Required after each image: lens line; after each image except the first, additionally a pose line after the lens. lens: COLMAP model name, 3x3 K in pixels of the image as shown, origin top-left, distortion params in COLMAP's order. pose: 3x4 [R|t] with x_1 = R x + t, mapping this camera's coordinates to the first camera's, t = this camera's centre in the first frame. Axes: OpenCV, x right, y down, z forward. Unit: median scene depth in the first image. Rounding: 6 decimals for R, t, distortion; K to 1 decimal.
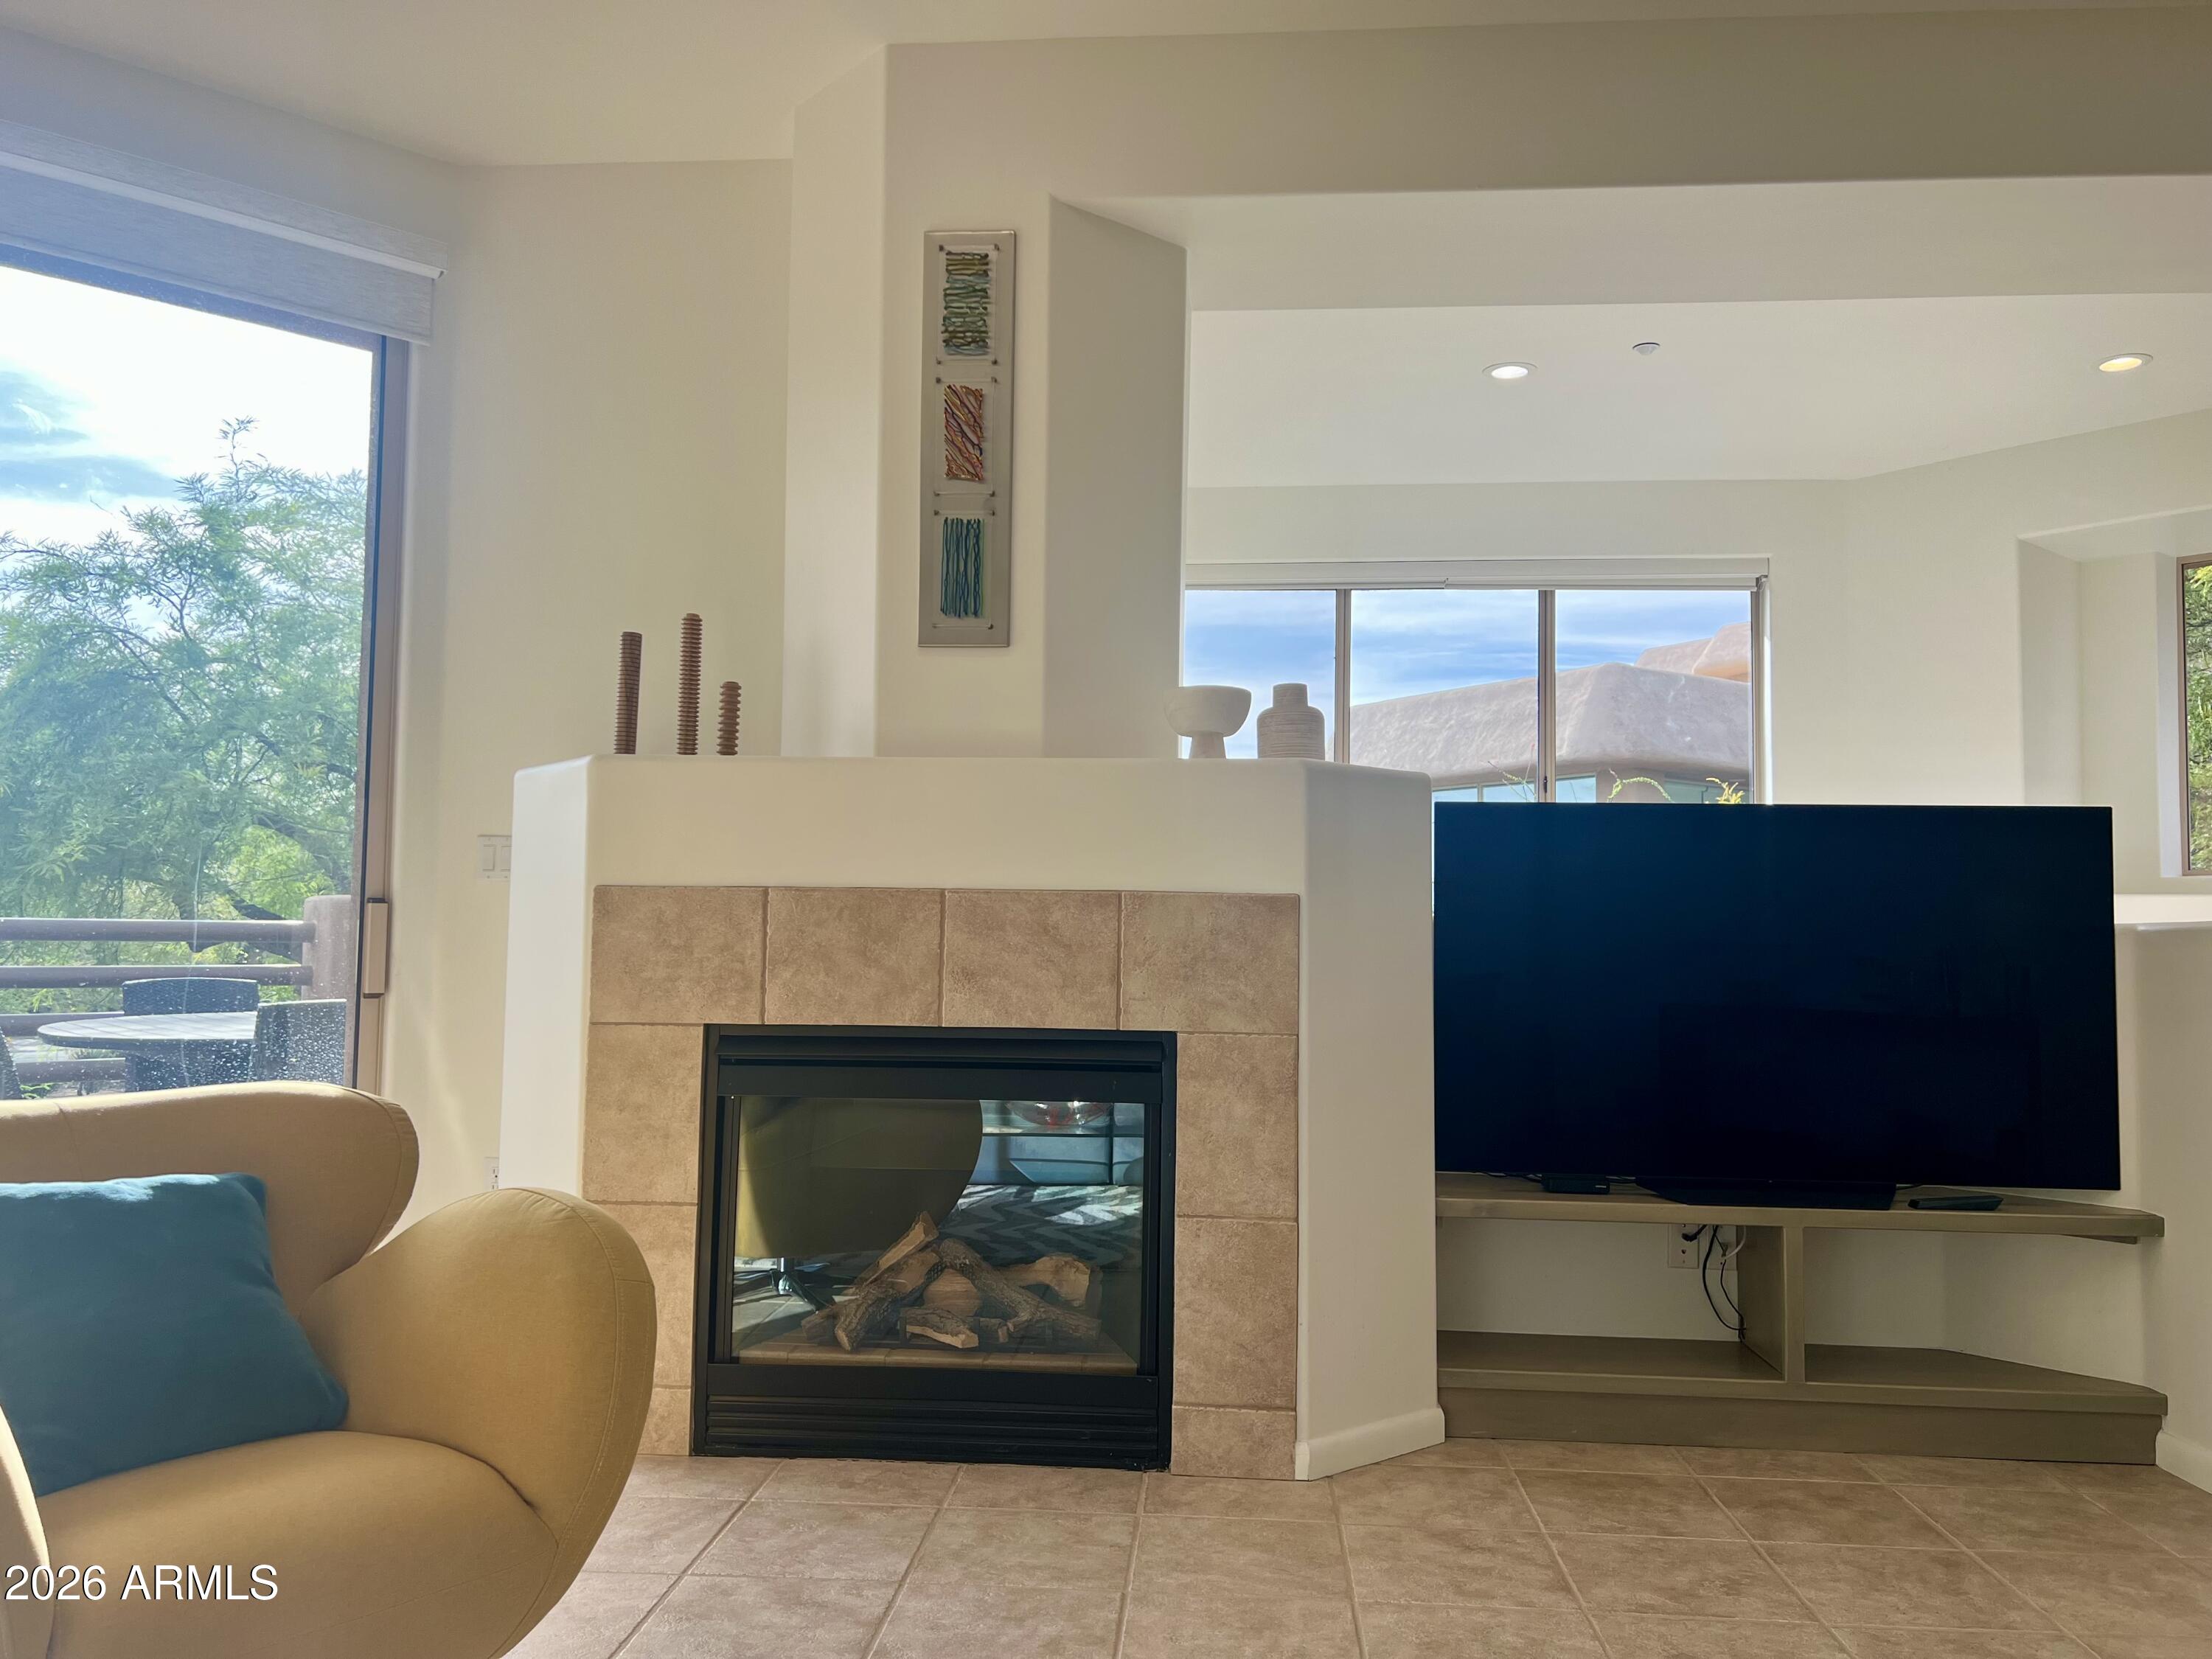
lens RADIAL K [[1659.5, 0, 1116.2], [0, 1659.5, 812.5], [0, 0, 1]] dist [0.107114, -0.166649]
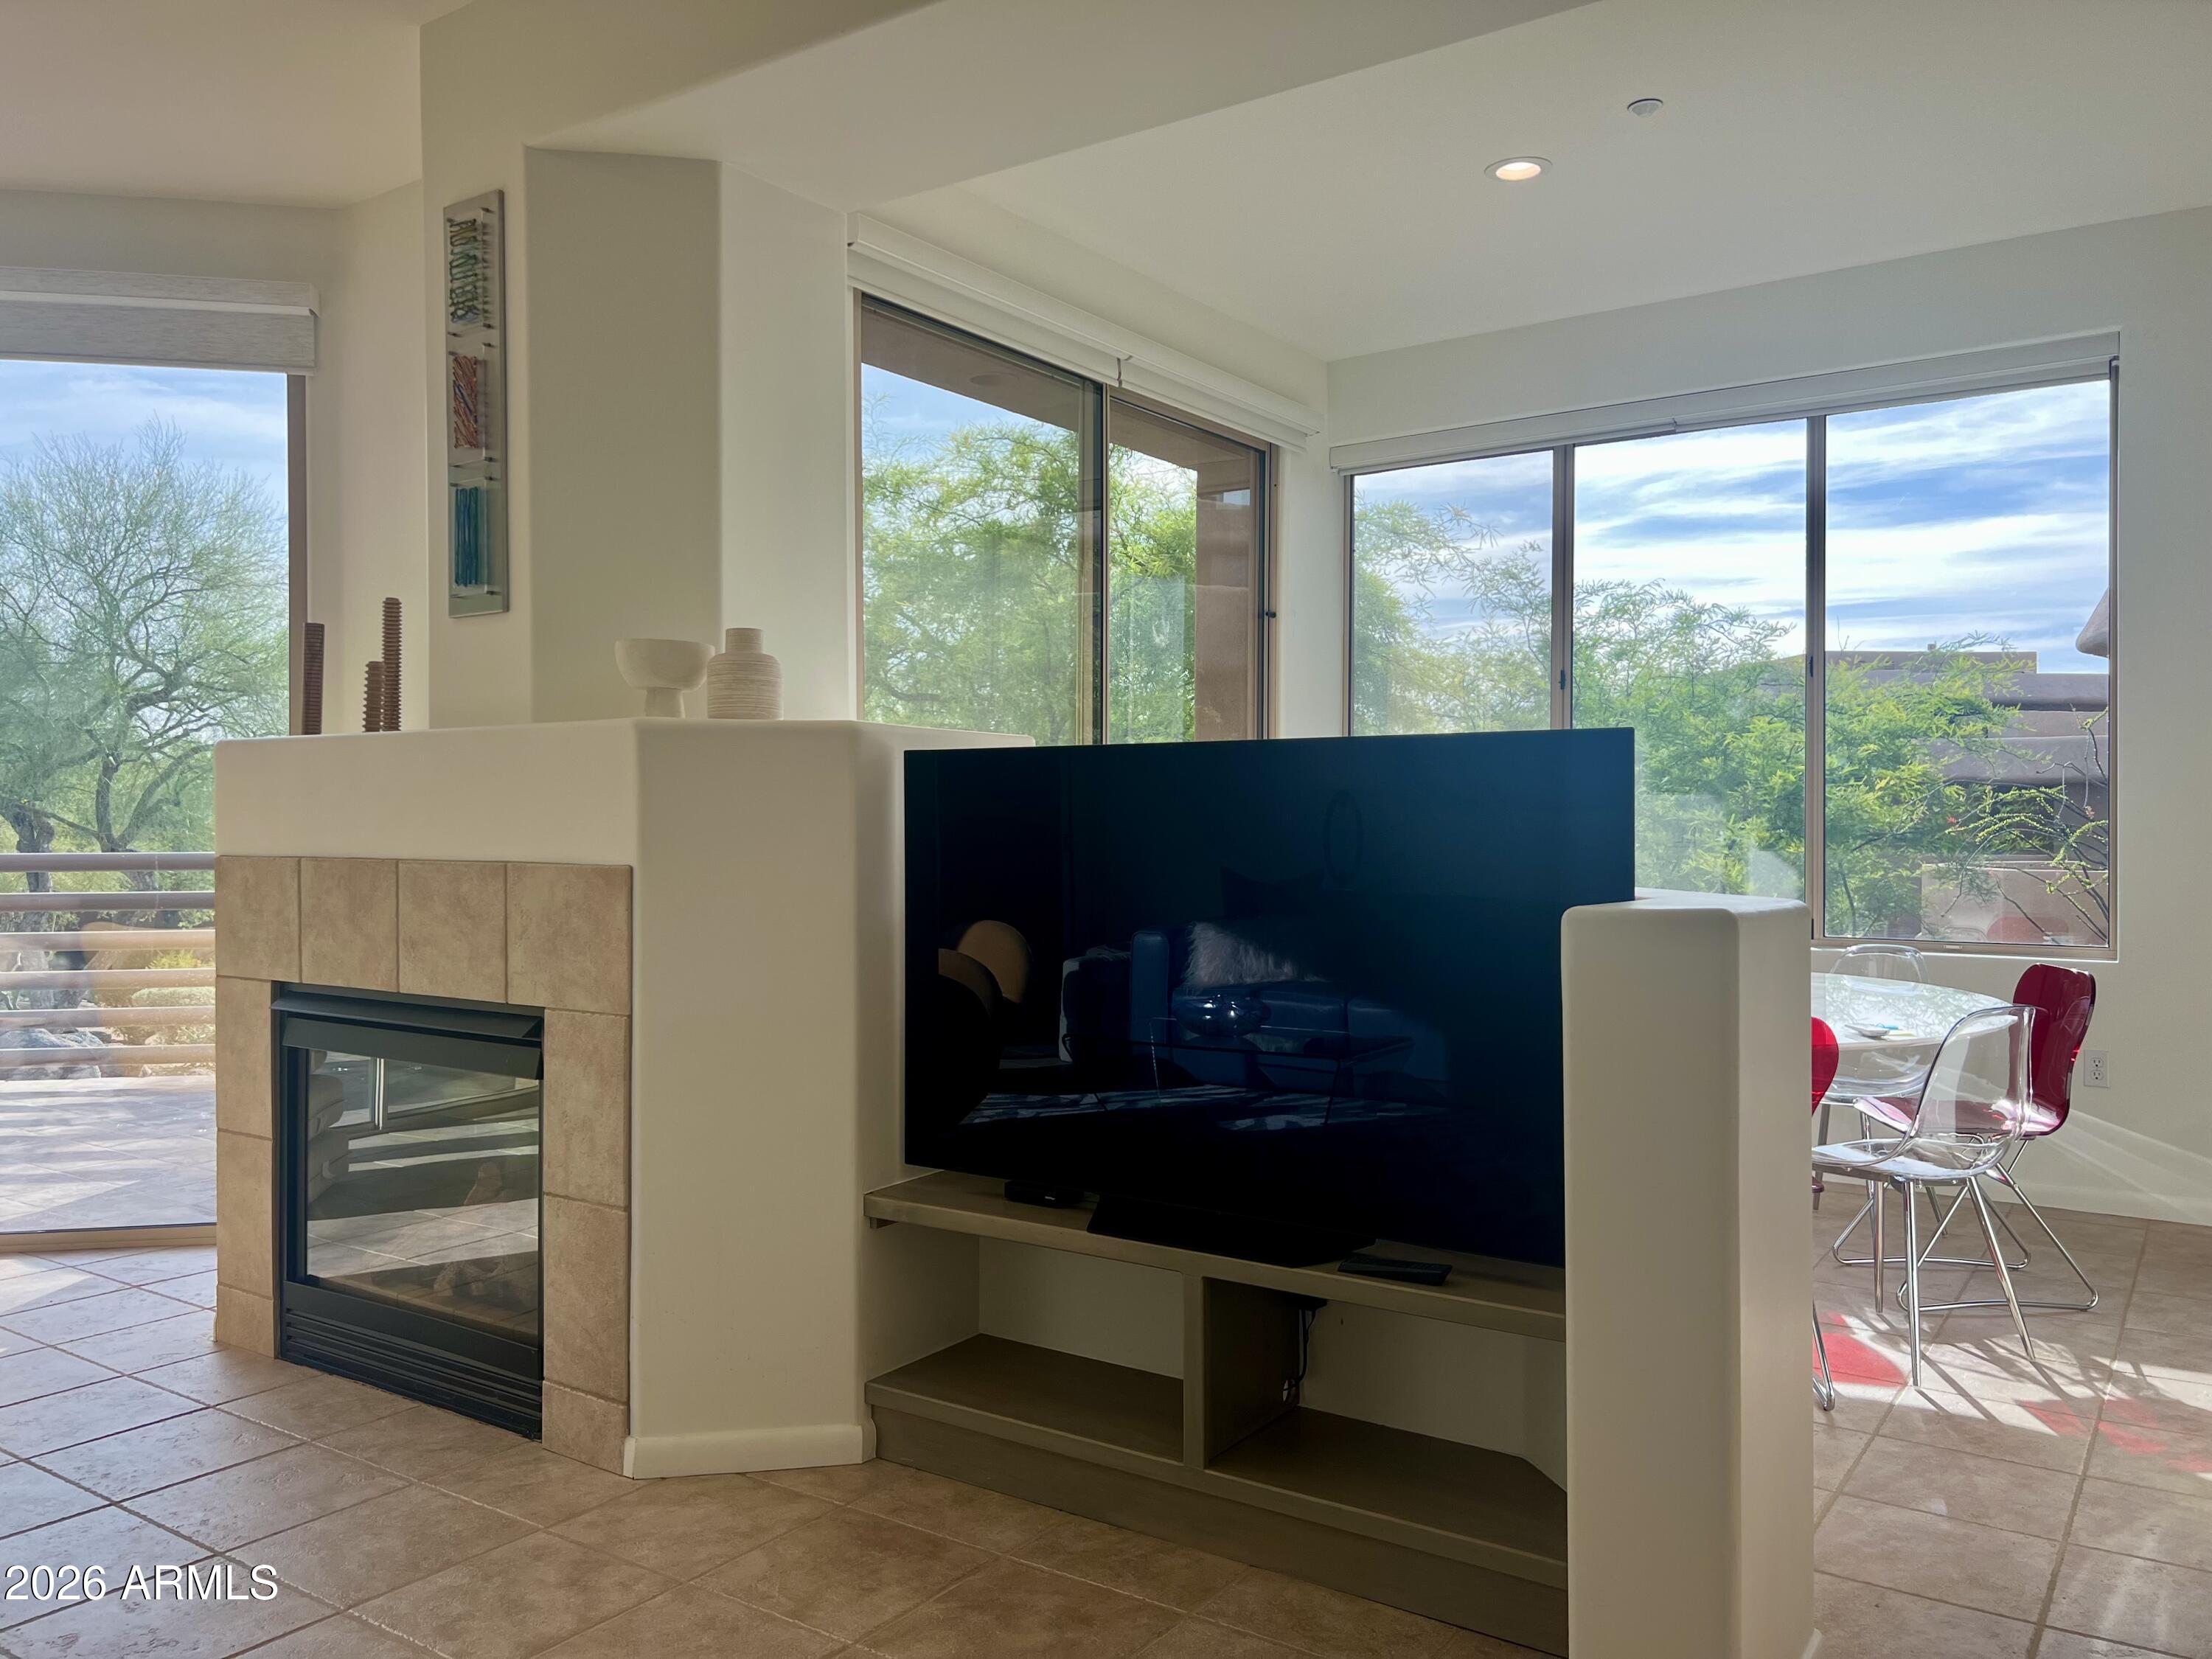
lens RADIAL K [[1677.5, 0, 1106.6], [0, 1677.5, 812.6], [0, 0, 1]] dist [0.034541, -0.000161]
pose [[0.861391, -0.015290, -0.507713, 0.810294], [0.049429, 0.997326, 0.053827, -0.017941], [0.505532, -0.071462, 0.859843, 0.325499]]
